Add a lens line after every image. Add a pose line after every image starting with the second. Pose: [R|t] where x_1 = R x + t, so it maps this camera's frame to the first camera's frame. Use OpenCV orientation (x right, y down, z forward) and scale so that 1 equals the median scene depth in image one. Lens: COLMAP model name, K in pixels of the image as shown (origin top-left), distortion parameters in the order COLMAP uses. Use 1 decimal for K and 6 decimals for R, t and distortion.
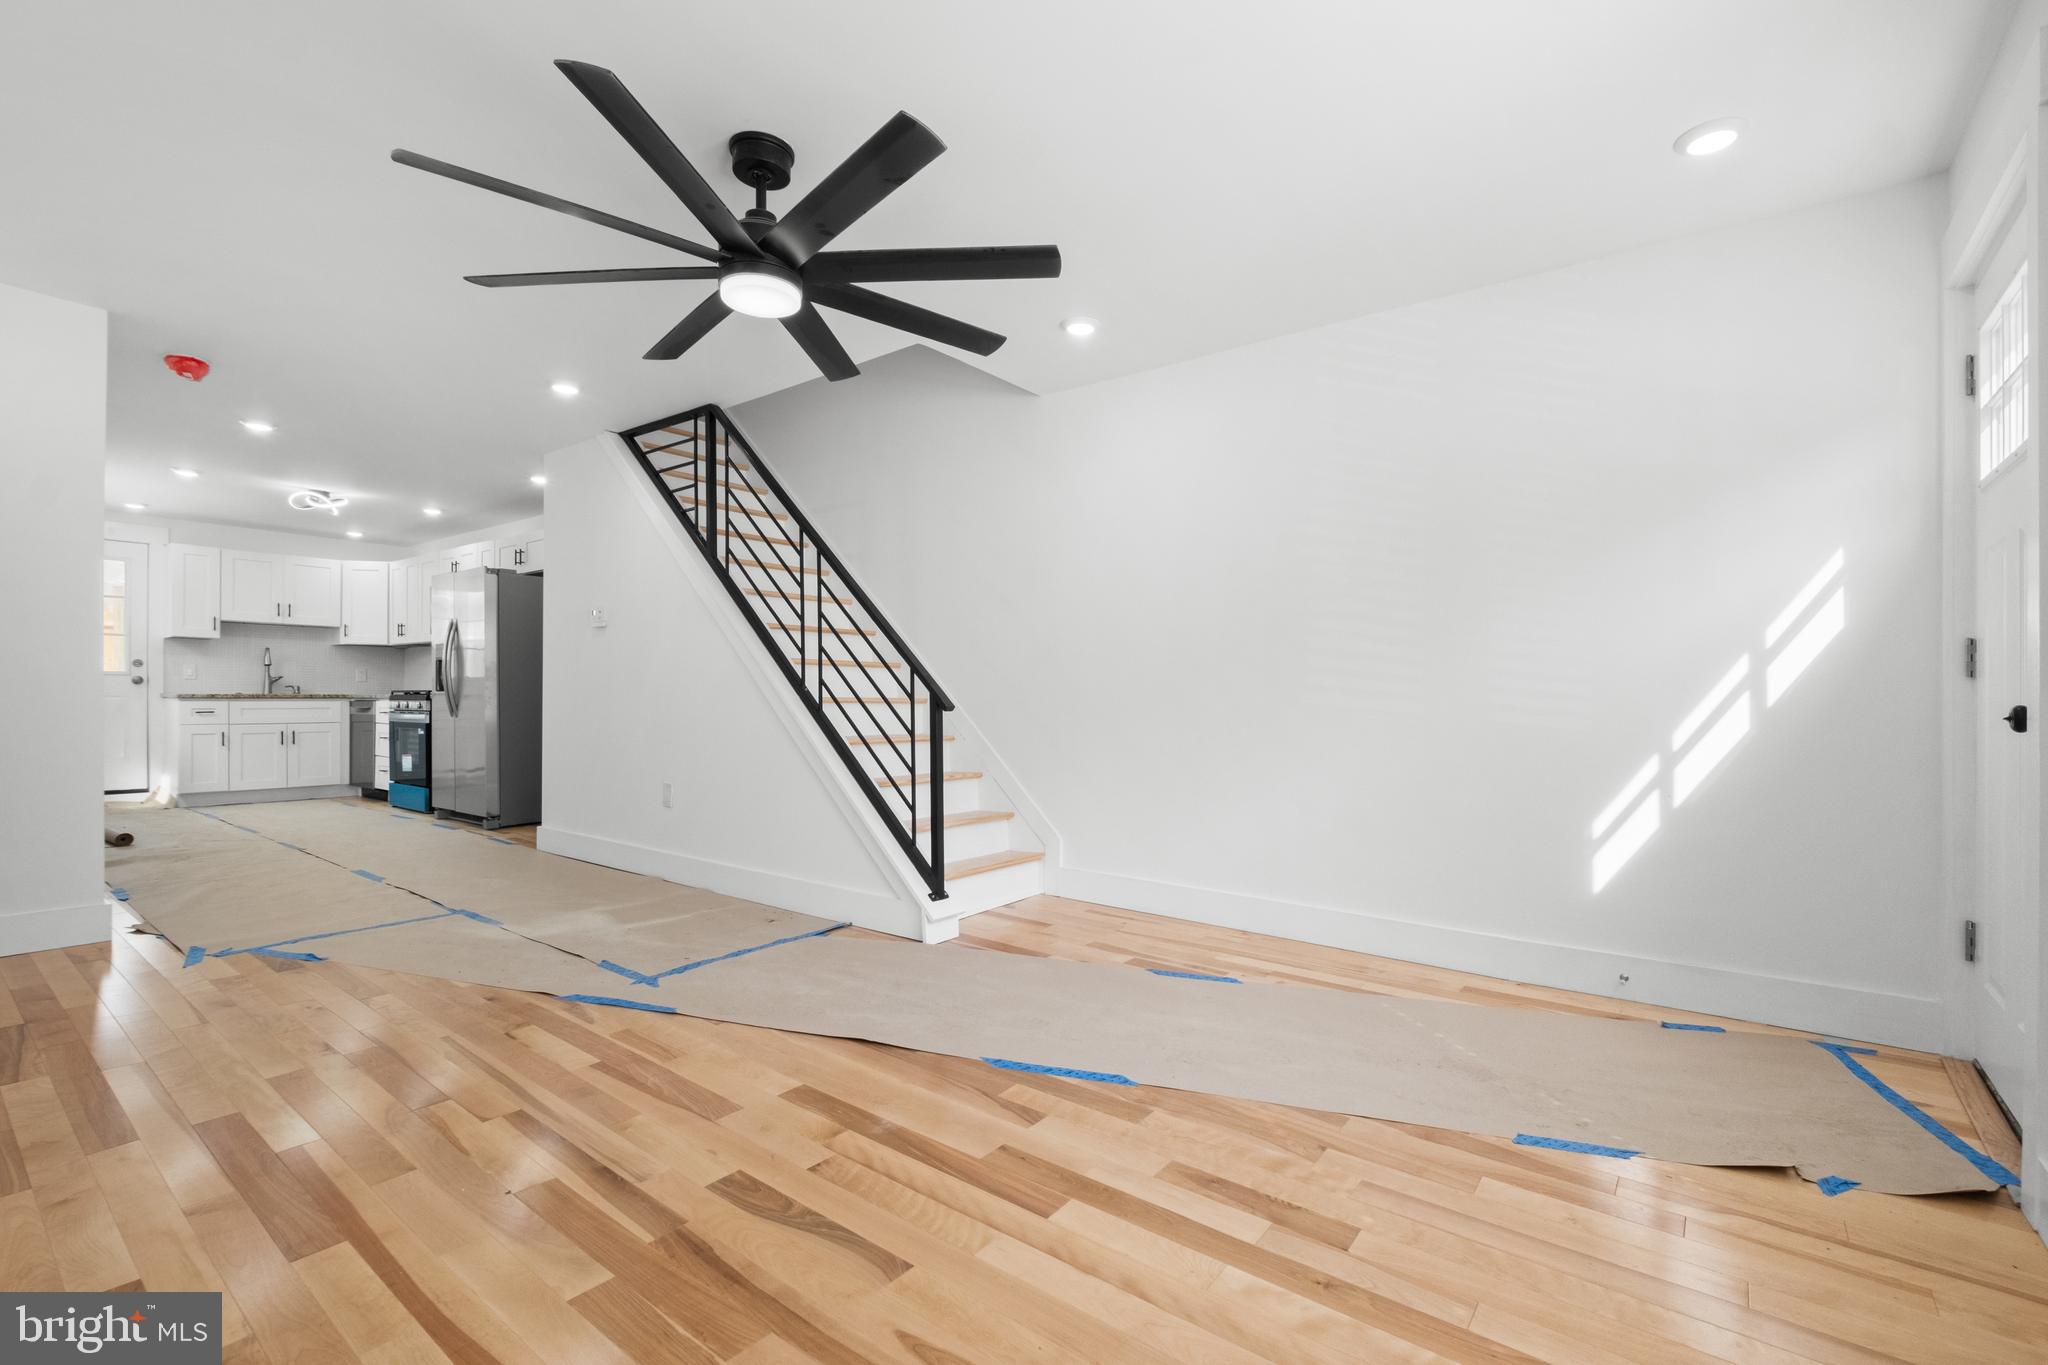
lens RADIAL K [[891.9, 0, 1028.0], [0, 891.9, 698.8], [0, 0, 1]] dist [0.001184, -0.007366]
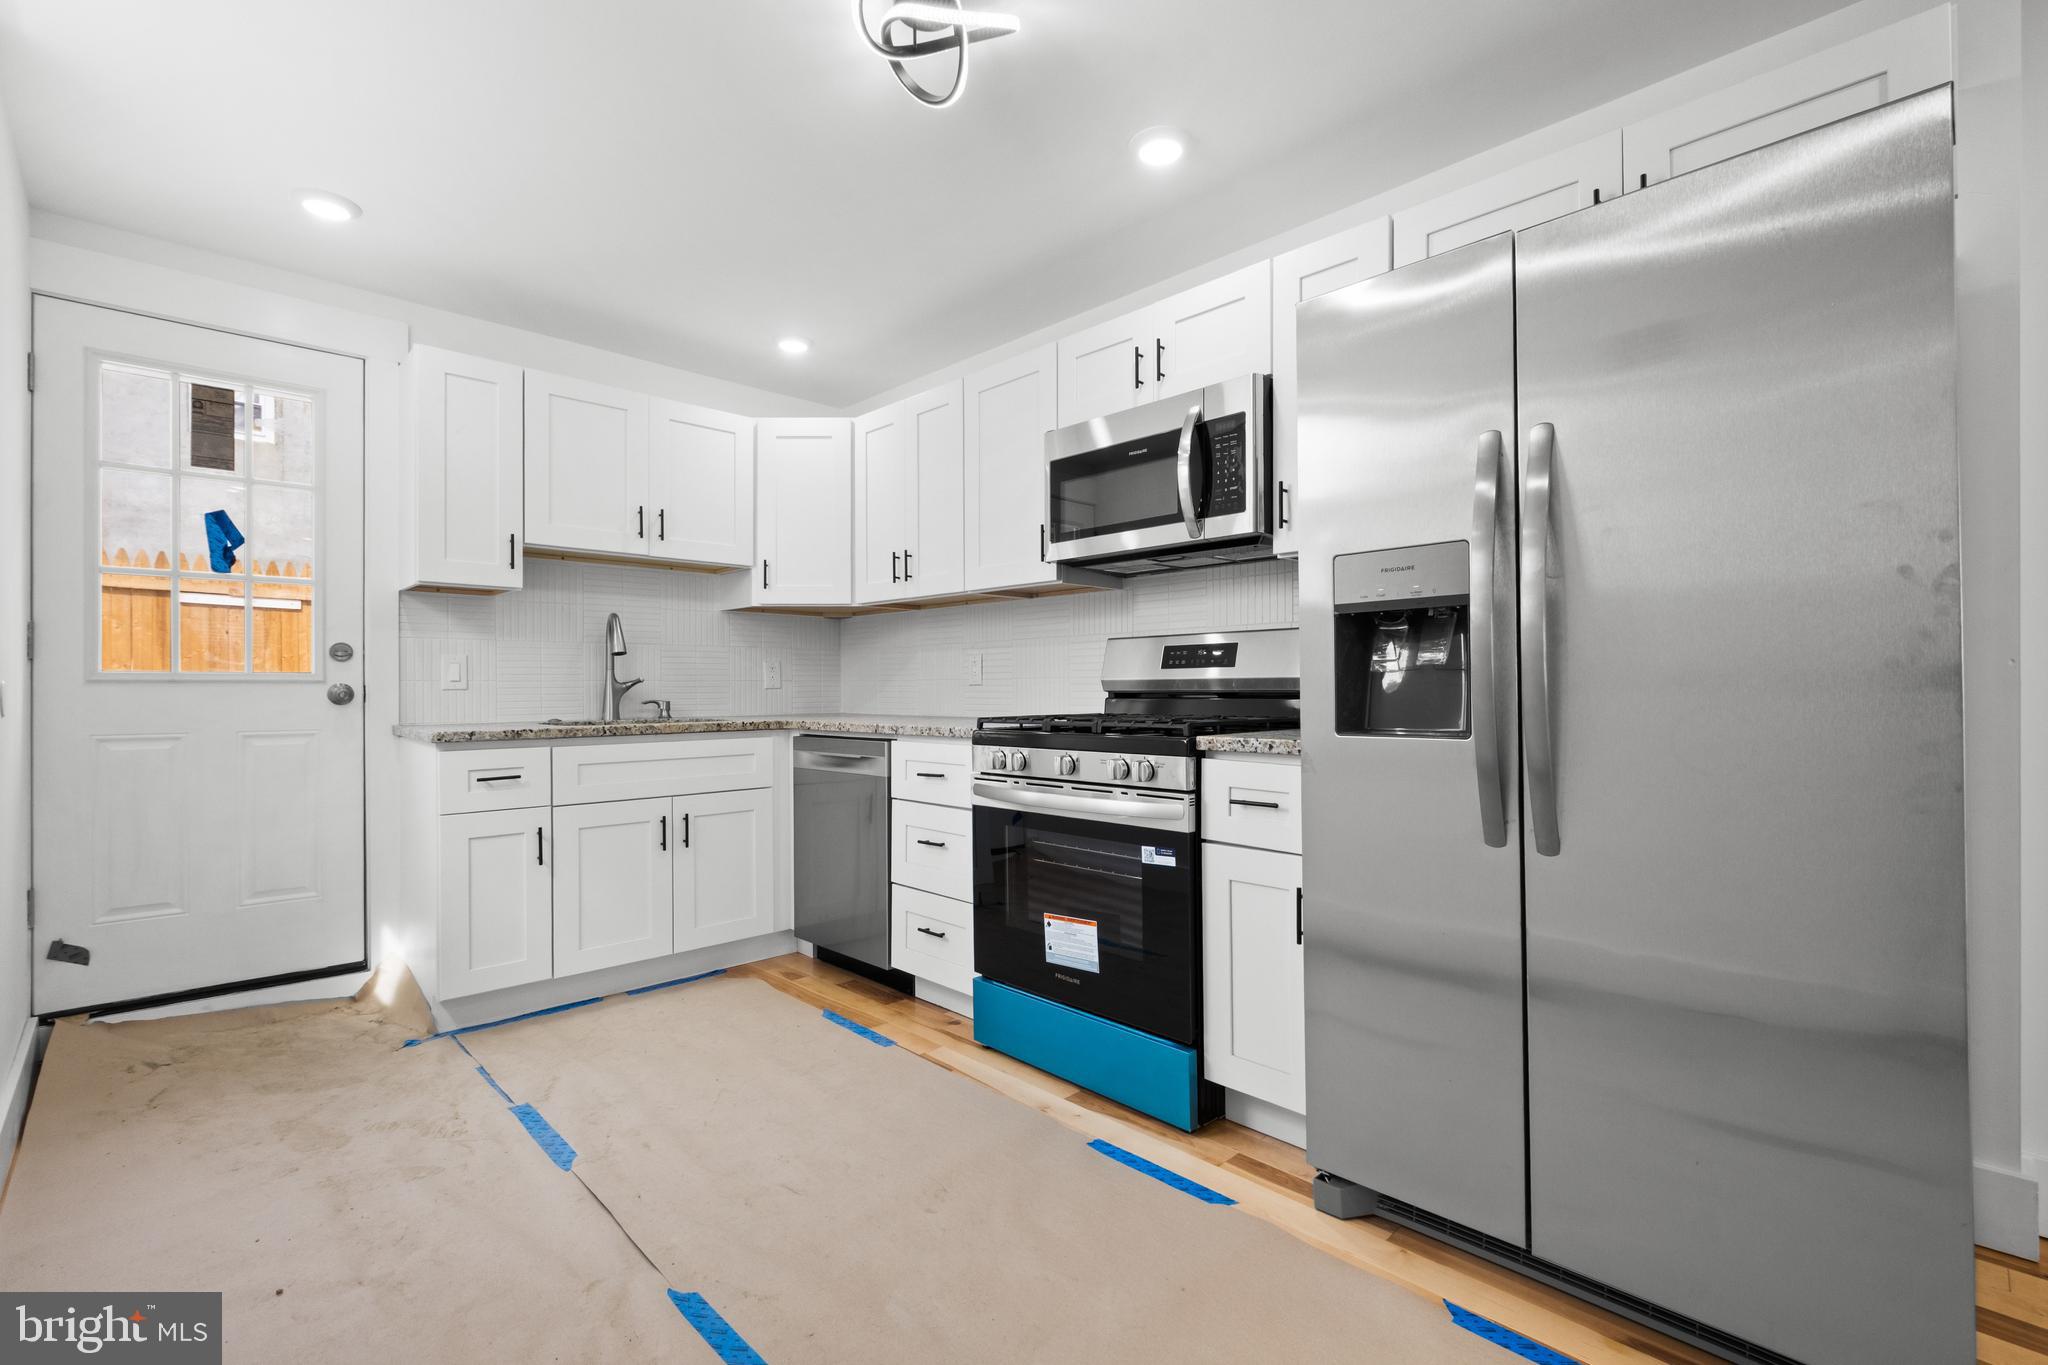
lens RADIAL K [[907.4, 0, 1032.9], [0, 907.4, 688.5], [0, 0, 1]] dist [0.003994, -0.005235]
pose [[0.988031, -0.009242, -0.153978, -0.677486], [0.008733, 0.999954, -0.003983, -0.020511], [0.154008, 0.002590, 0.988066, 0.688422]]
